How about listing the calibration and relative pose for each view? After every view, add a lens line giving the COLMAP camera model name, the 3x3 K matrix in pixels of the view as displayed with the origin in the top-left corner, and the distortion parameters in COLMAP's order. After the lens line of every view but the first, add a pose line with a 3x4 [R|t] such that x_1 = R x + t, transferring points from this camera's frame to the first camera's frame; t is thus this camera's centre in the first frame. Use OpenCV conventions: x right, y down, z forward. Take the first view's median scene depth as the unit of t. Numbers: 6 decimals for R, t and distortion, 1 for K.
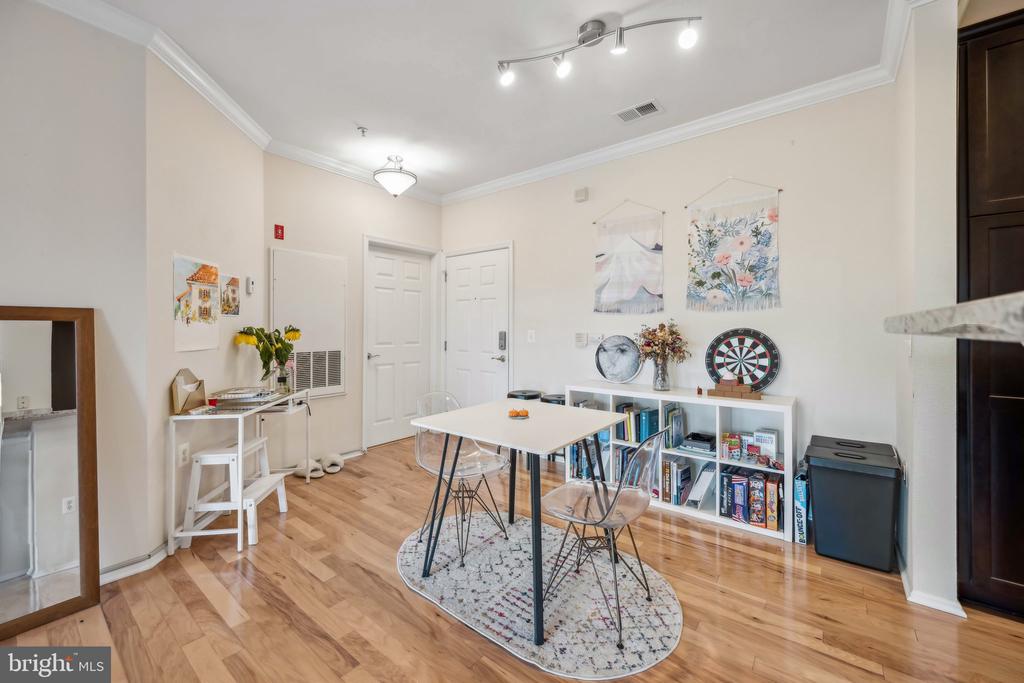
lens RADIAL K [[408.8, 0, 513.1], [0, 408.8, 328.5], [0, 0, 1]] dist [0.001694, 0.000341]
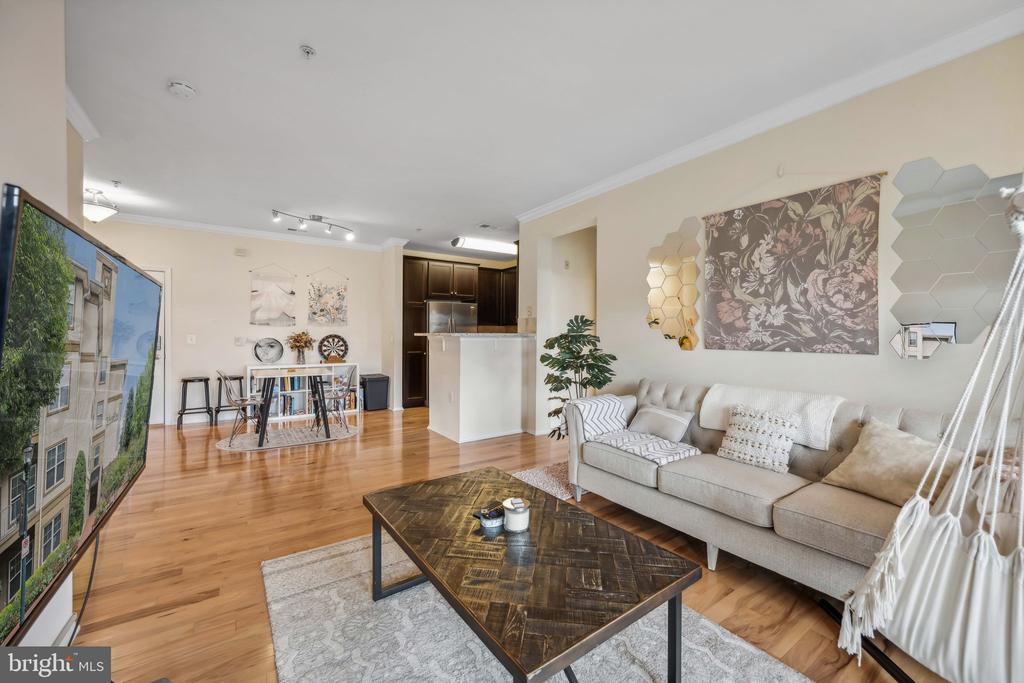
lens RADIAL K [[404.7, 0, 512.1], [0, 404.7, 337.3], [0, 0, 1]] dist [0.003937, 0.000140]
pose [[0.297794, -0.003899, 0.954622, -1.332915], [-0.005368, 0.999969, 0.005759, -0.002176], [-0.954615, -0.006839, 0.297764, -0.658030]]
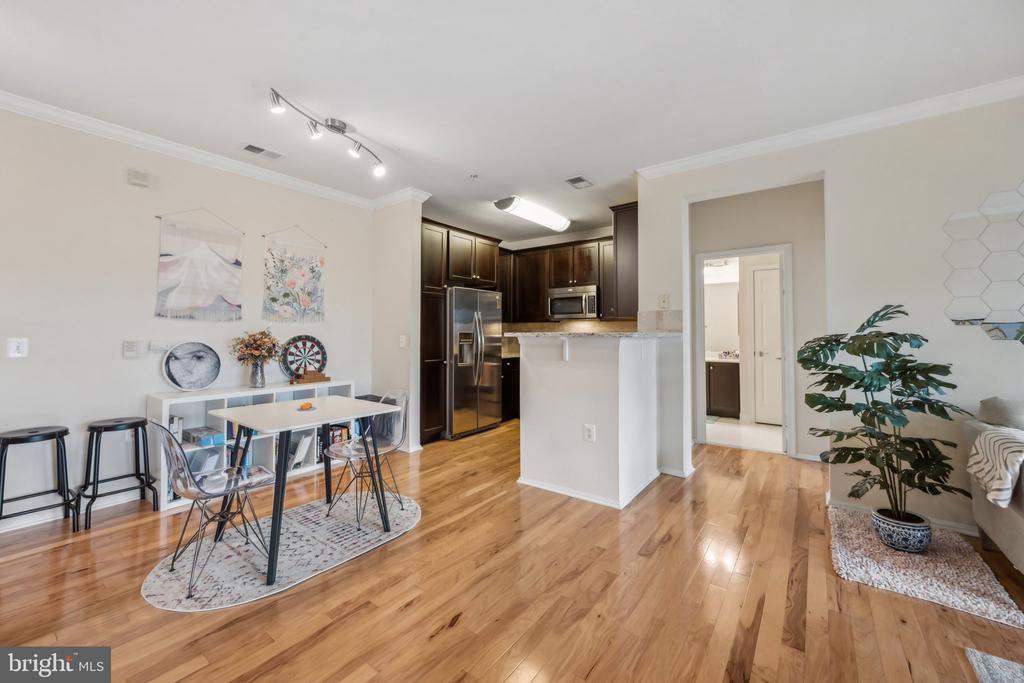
lens RADIAL K [[408.8, 0, 513.1], [0, 408.8, 328.5], [0, 0, 1]] dist [0.001694, 0.000341]
pose [[-0.030187, 0.013571, 0.999452, -0.880355], [-0.001359, 0.999906, -0.013619, -0.004621], [-0.999543, -0.001770, -0.030166, 0.311373]]
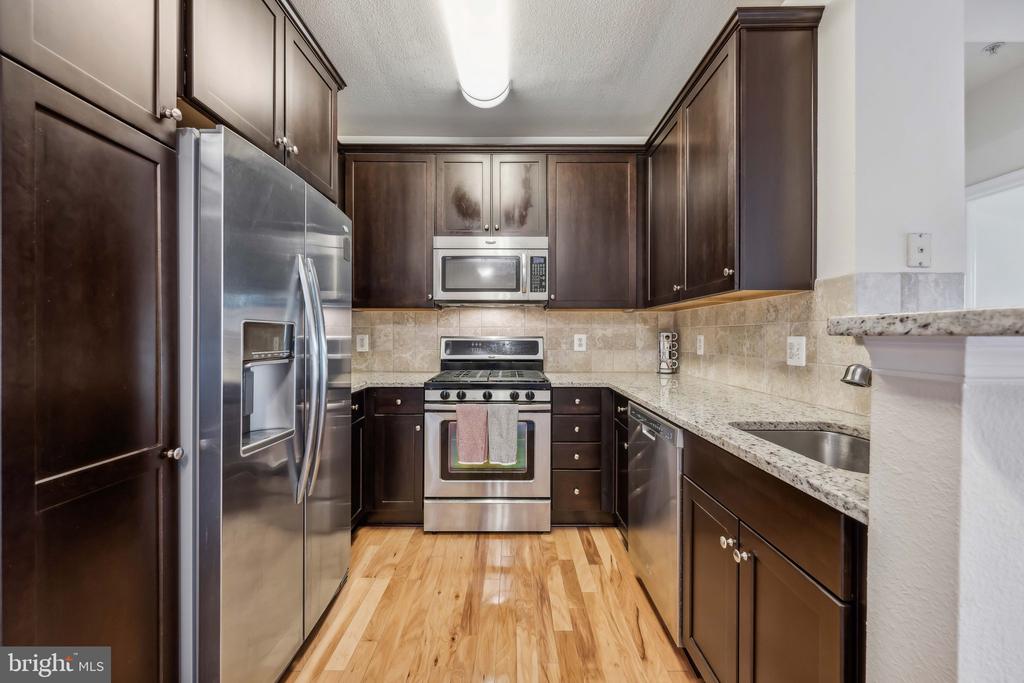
lens RADIAL K [[404.7, 0, 512.1], [0, 404.7, 337.3], [0, 0, 1]] dist [0.003937, 0.000140]
pose [[-0.618597, -0.004029, 0.785698, 0.300260], [-0.002904, 0.999992, 0.002842, 0.003199], [-0.785703, -0.000524, -0.618603, 0.522556]]
